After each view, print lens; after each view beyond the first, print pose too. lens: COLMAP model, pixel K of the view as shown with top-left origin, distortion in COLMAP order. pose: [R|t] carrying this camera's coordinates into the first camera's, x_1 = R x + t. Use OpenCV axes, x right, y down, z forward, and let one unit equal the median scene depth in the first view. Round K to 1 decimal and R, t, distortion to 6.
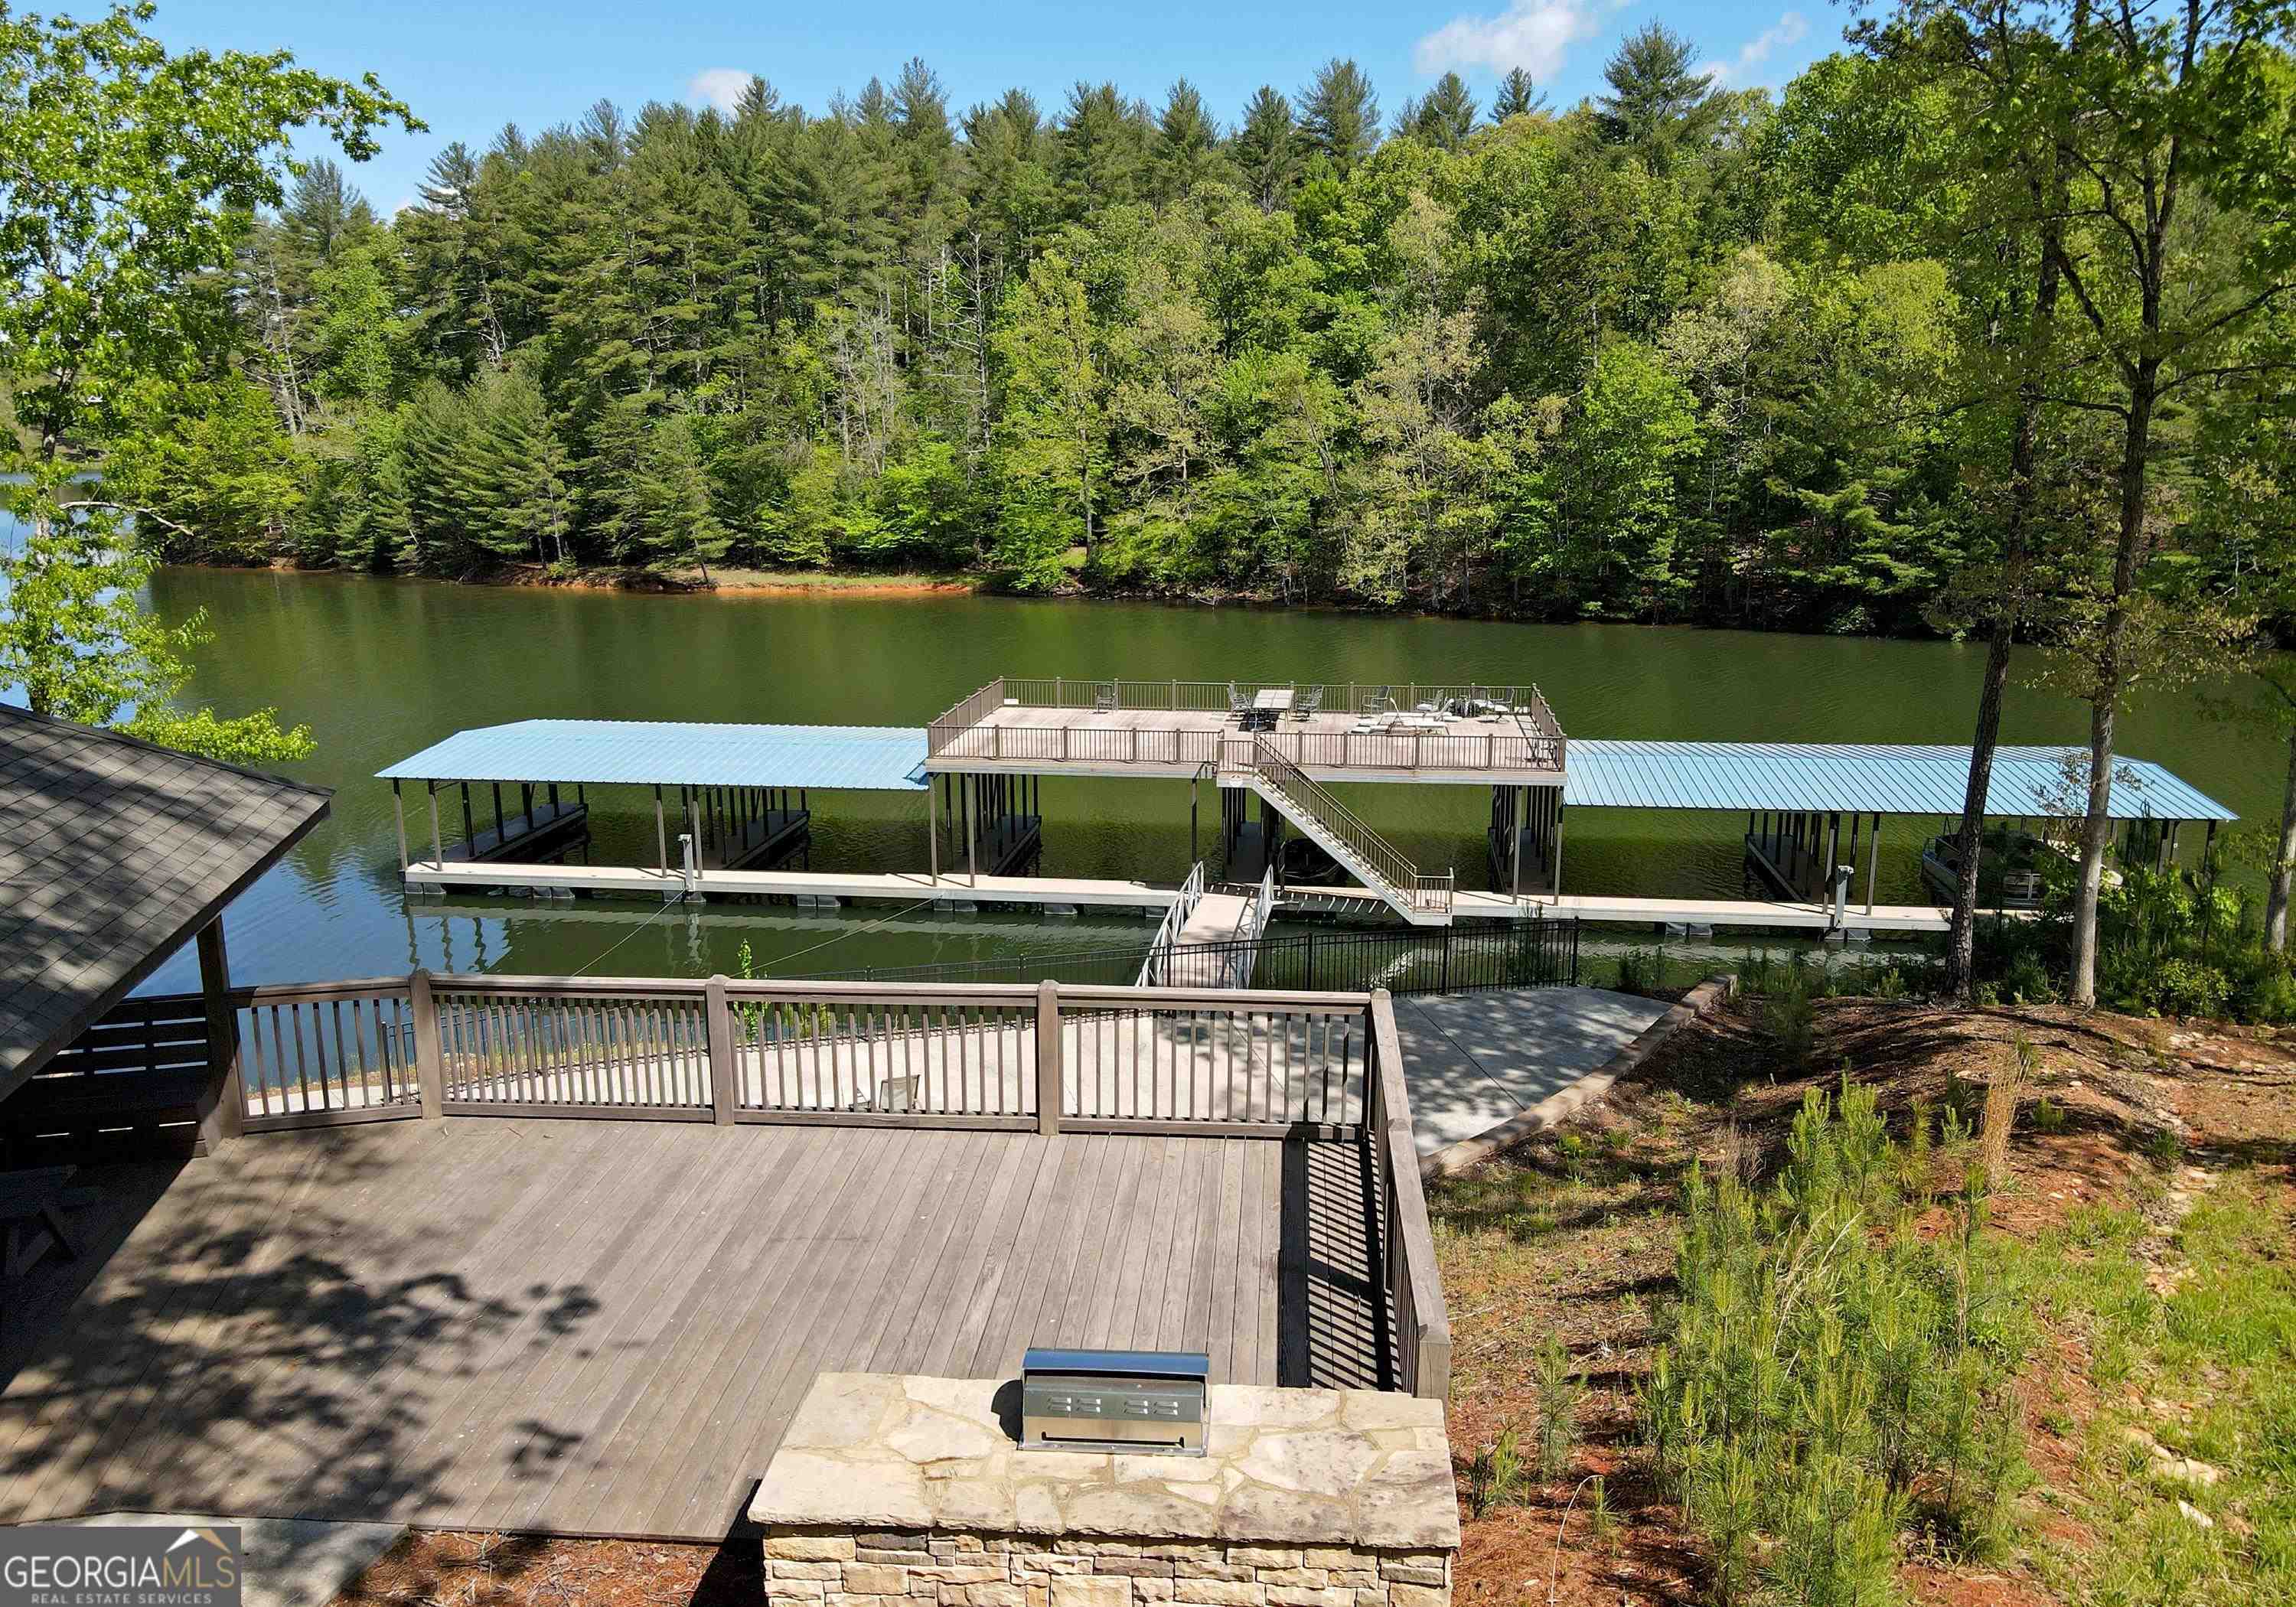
lens RADIAL K [[1696.9, 0, 1136.5], [0, 1696.9, 811.2], [0, 0, 1]] dist [-0.004575, 0.034385]
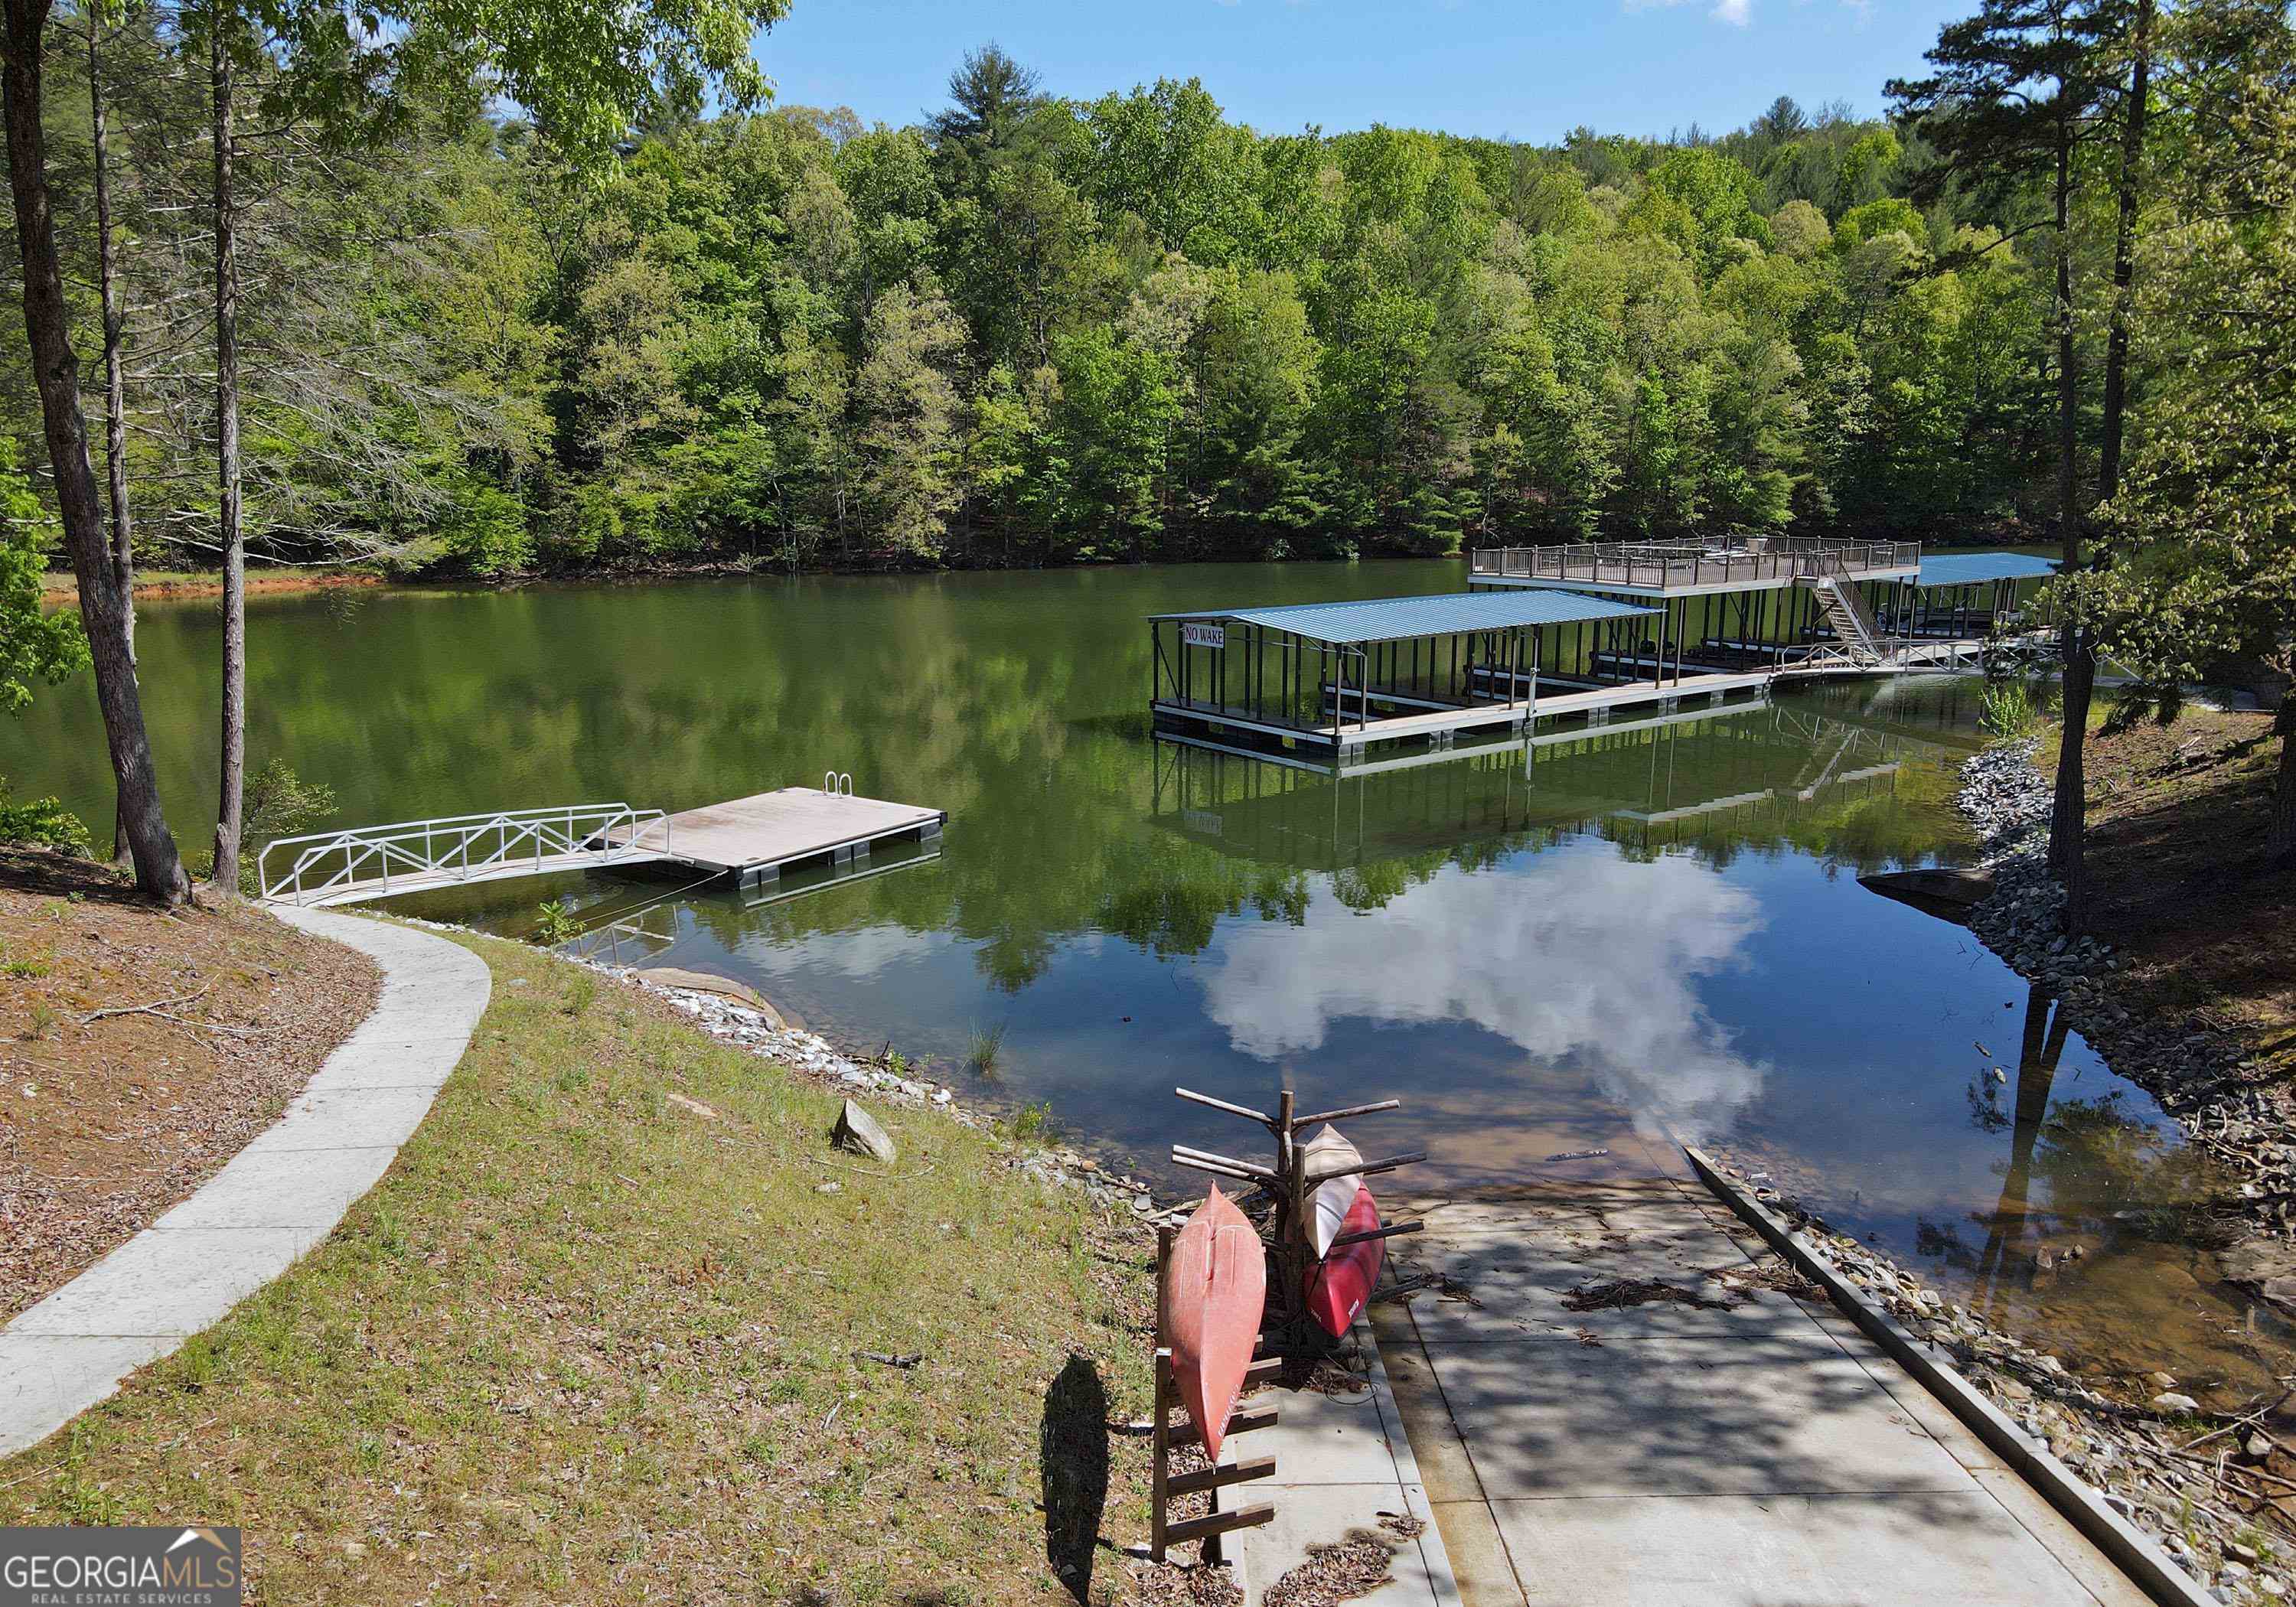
lens RADIAL K [[1696.9, 0, 1141.4], [0, 1696.9, 861.5], [0, 0, 1]] dist [-0.004575, 0.034385]
pose [[0.714796, -0.162553, 0.680179, -0.550390], [0.154376, 0.985294, 0.073239, 0.009430], [-0.682082, 0.052652, 0.729378, 0.145768]]
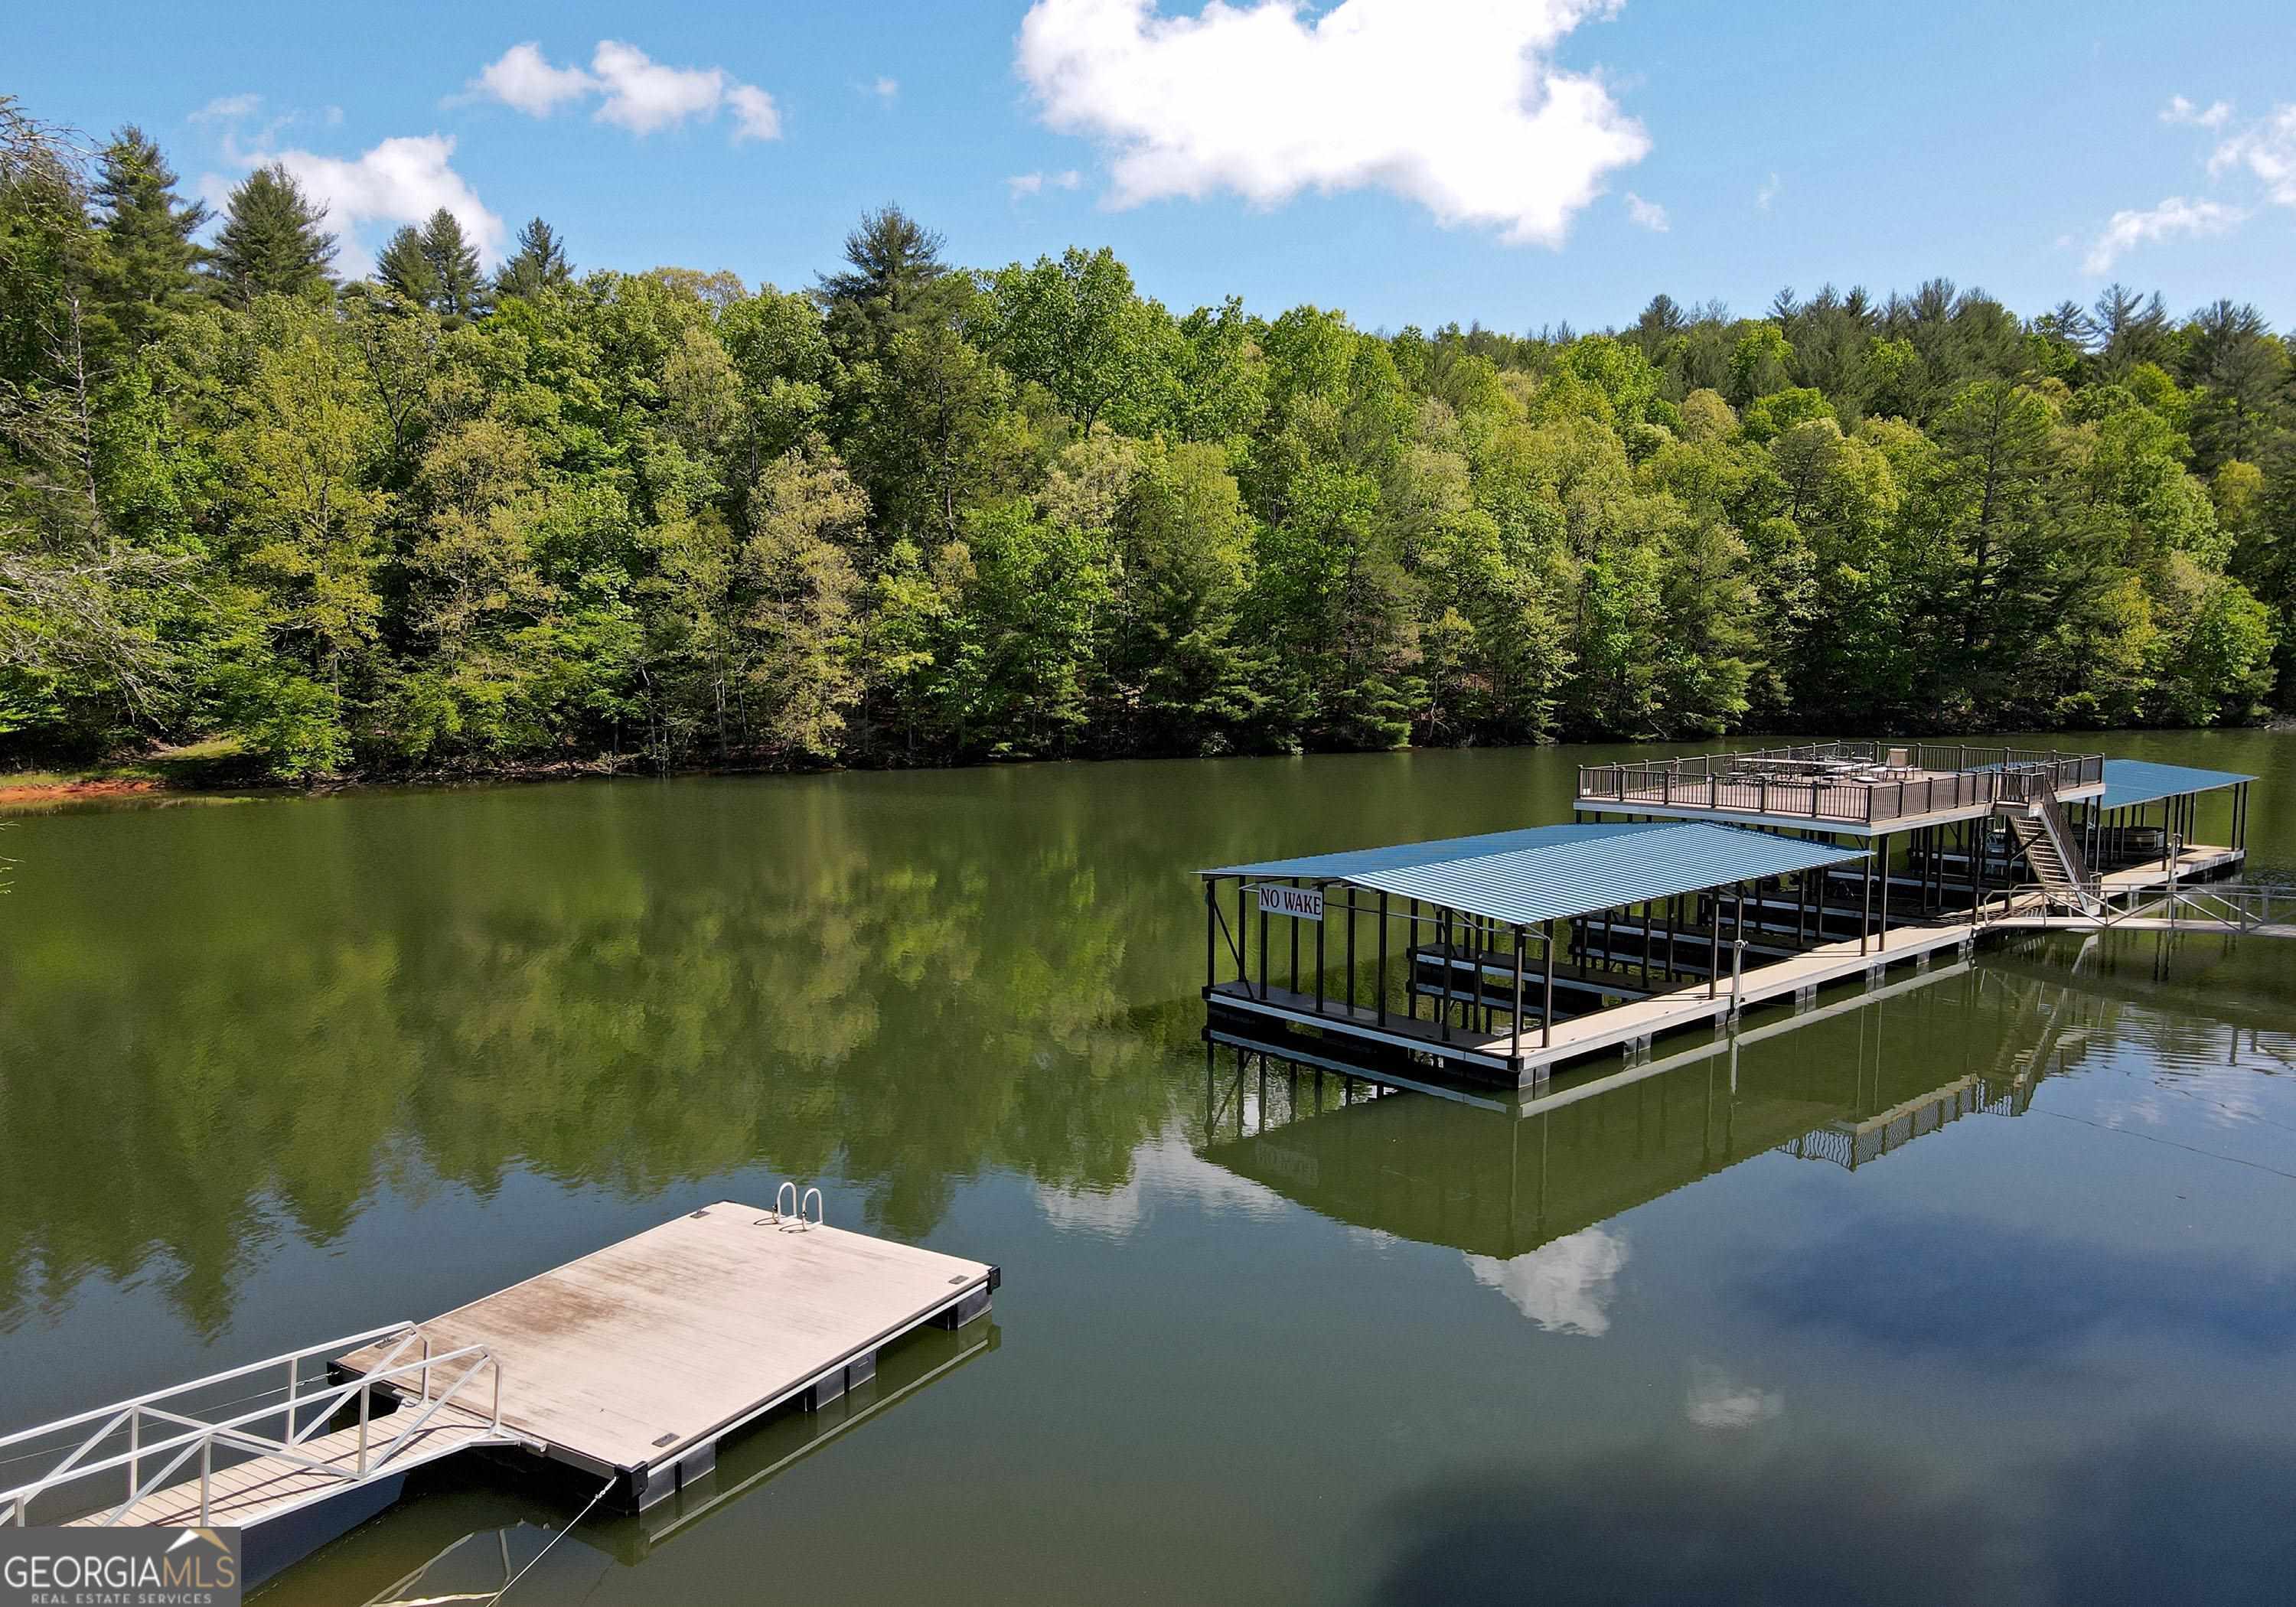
lens RADIAL K [[1696.9, 0, 1136.5], [0, 1696.9, 803.5], [0, 0, 1]] dist [-0.004575, 0.034385]
pose [[0.653866, -0.072162, 0.753161, -0.469331], [0.163953, 0.985303, -0.047934, -0.026058], [-0.738633, 0.154825, 0.656087, 0.287179]]
